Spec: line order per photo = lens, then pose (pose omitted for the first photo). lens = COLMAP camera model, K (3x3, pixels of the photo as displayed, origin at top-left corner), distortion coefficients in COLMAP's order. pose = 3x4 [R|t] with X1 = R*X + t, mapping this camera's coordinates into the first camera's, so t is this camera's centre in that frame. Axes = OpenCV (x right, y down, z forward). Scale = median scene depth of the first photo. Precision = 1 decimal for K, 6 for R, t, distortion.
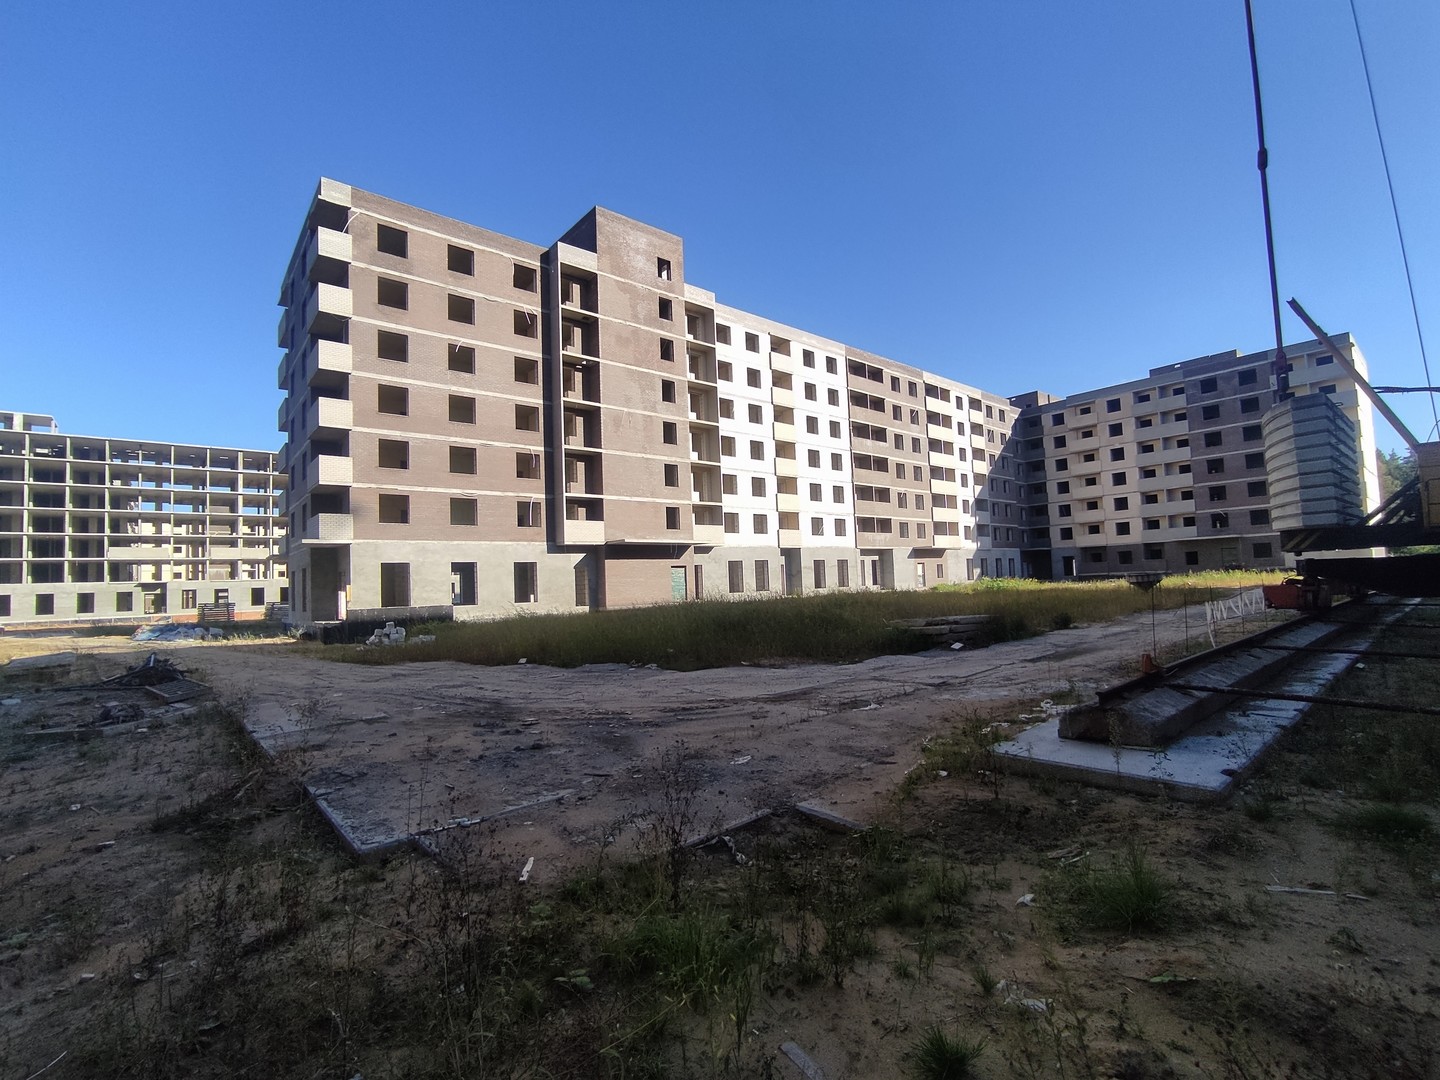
lens RADIAL K [[647.5, 0, 718.9], [0, 647.5, 544.7], [0, 0, 1]] dist [-0.026566, 0.001954]
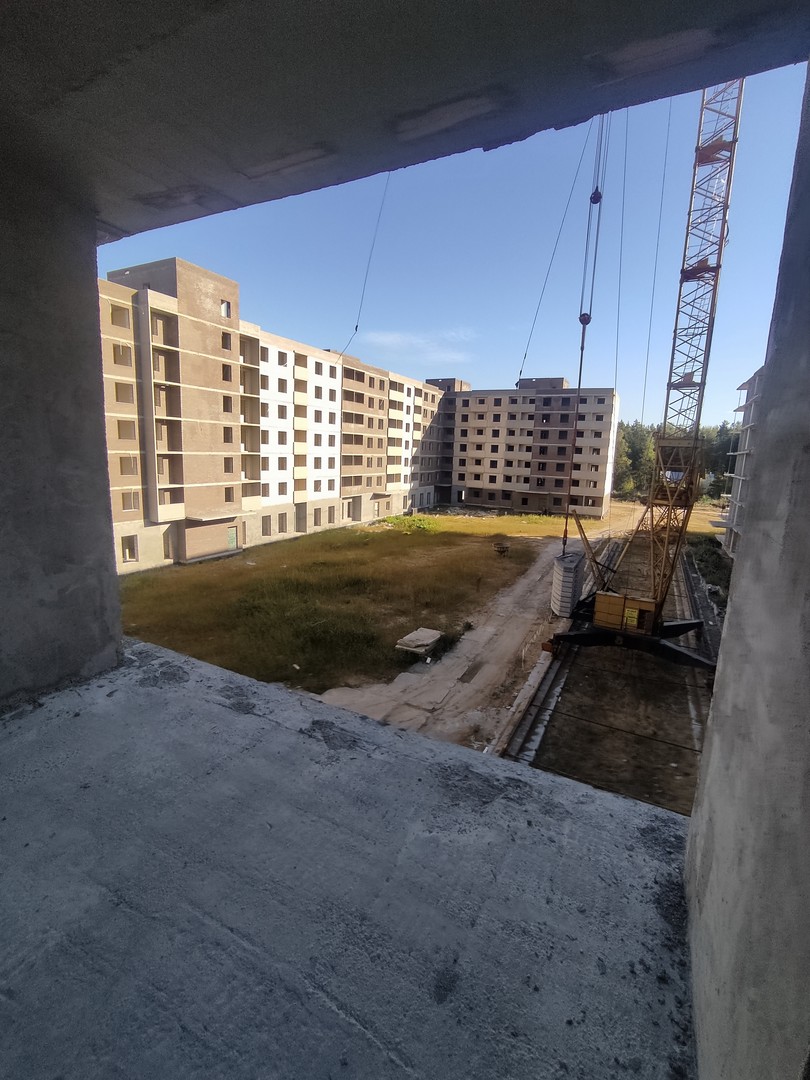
lens RADIAL K [[485.6, 0, 403.6], [0, 485.6, 545.1], [0, 0, 1]] dist [-0.026566, 0.001954]
pose [[0.921838, 0.003919, 0.387555, -0.098413], [-0.092414, 0.973330, 0.209974, -0.147232], [-0.376396, -0.229377, 0.897615, -0.116834]]
